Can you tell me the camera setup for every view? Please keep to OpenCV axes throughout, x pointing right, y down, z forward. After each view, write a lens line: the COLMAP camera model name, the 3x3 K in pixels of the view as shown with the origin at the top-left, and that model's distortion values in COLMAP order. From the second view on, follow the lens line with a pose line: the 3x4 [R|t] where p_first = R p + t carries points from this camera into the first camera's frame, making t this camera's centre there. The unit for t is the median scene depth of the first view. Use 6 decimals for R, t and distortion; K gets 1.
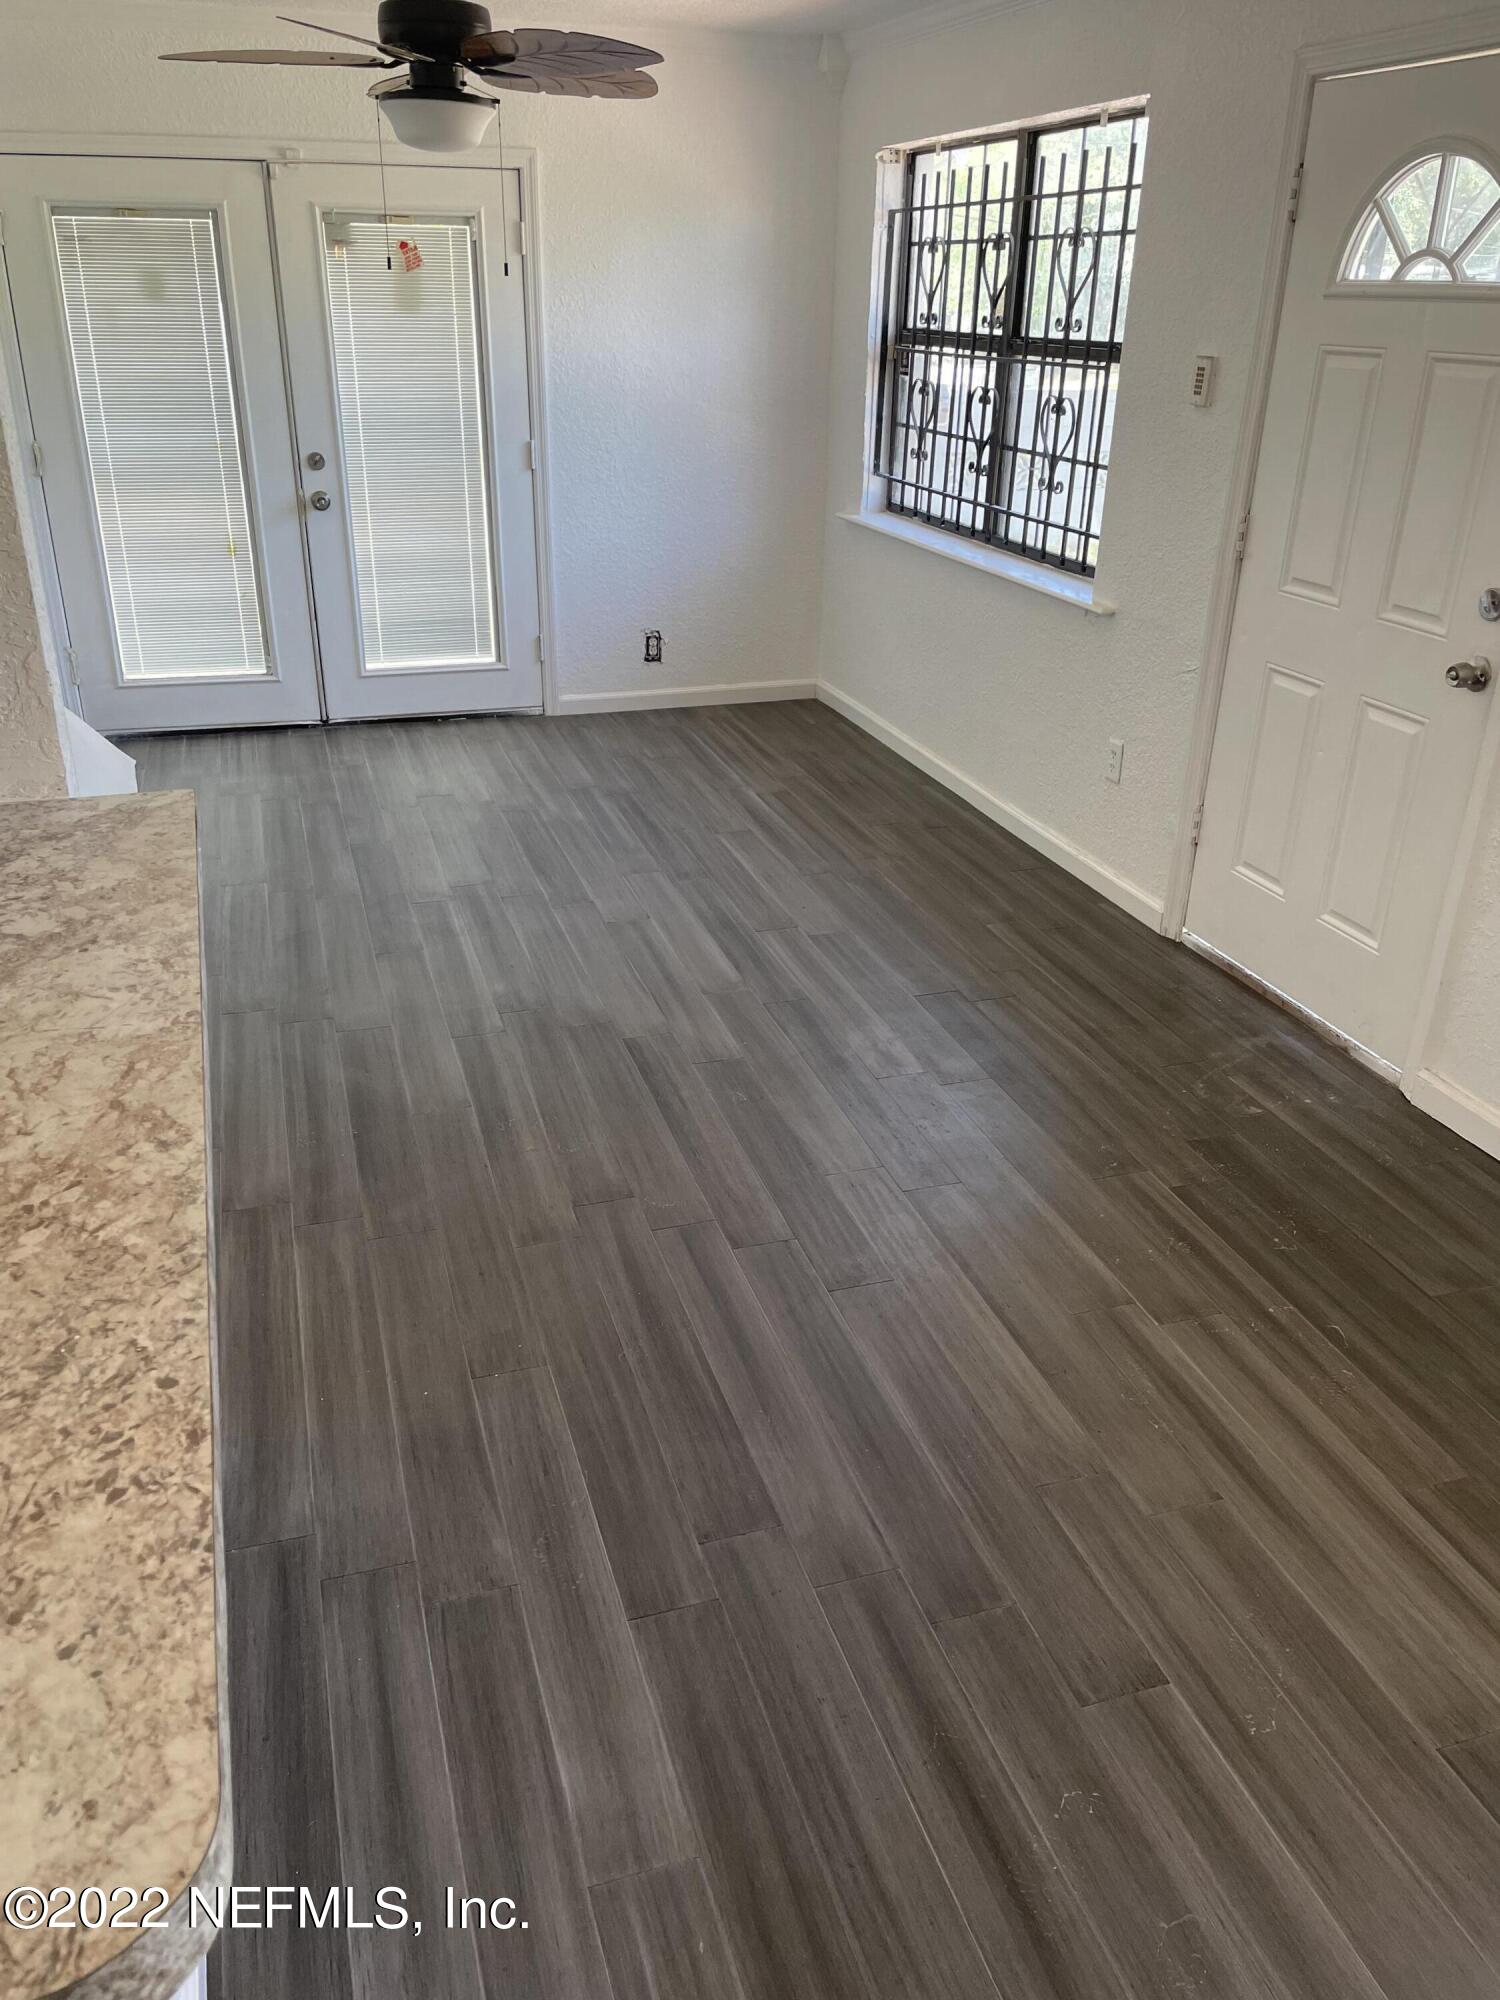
lens RADIAL K [[1507.9, 0, 741.9], [0, 1507.9, 1023.9], [0, 0, 1]] dist [0.090185, -0.126476]
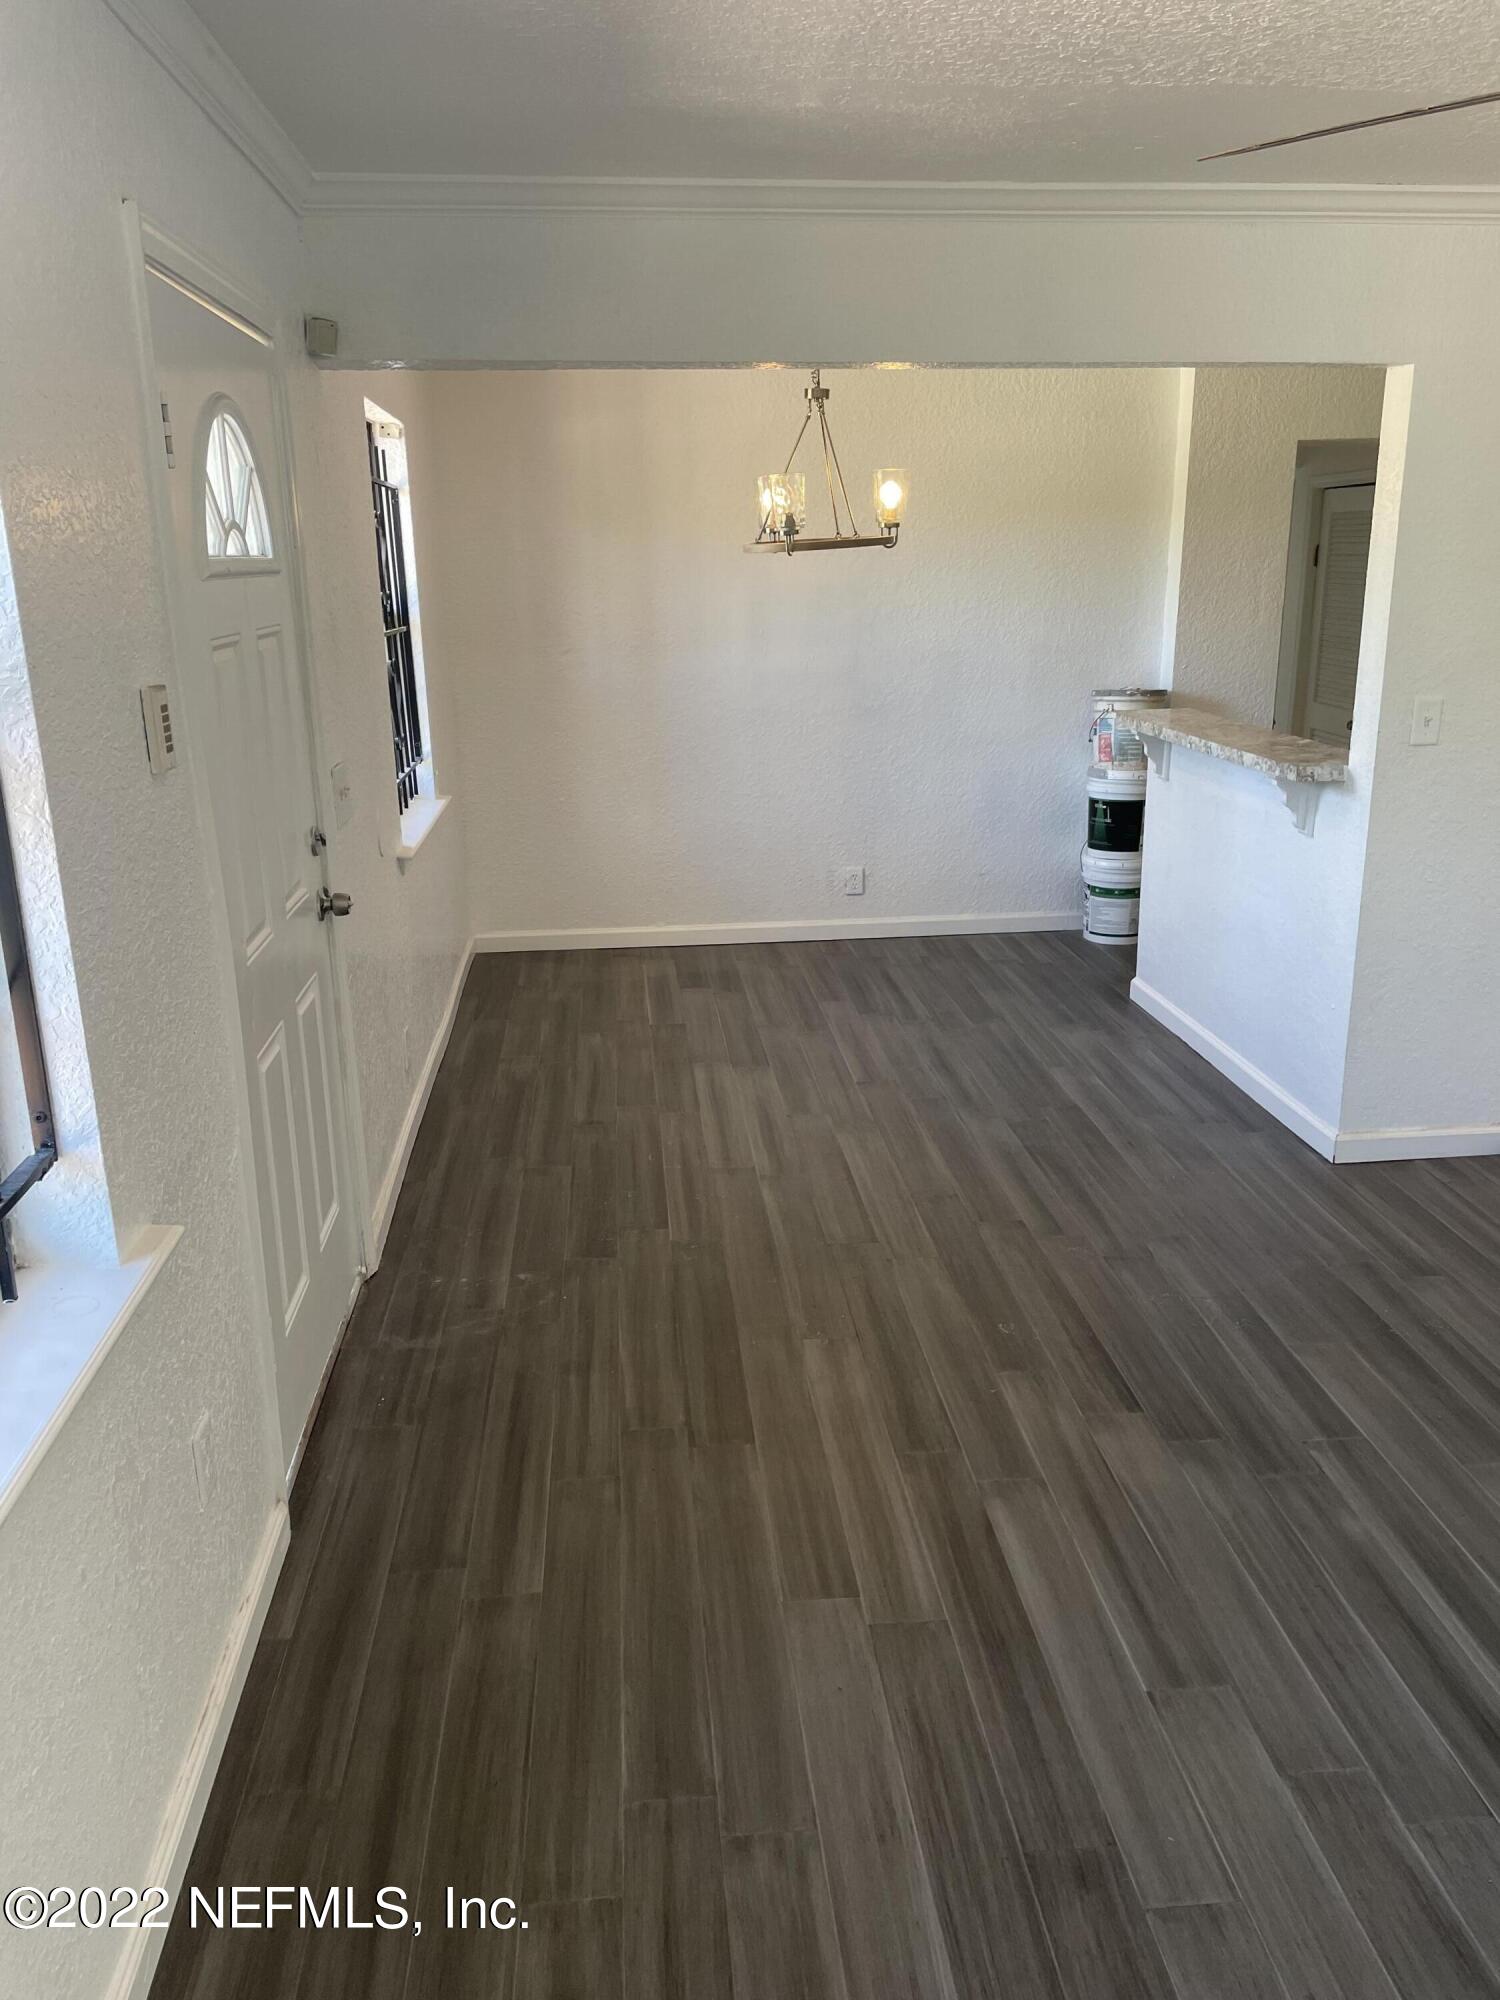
lens RADIAL K [[1507.9, 0, 741.9], [0, 1507.9, 1023.9], [0, 0, 1]] dist [0.090185, -0.126476]
pose [[-0.976576, -0.064396, 0.205312, -0.028783], [0.093195, 0.733444, 0.673331, -0.950833], [-0.193945, 0.676693, -0.710262, 1.956651]]
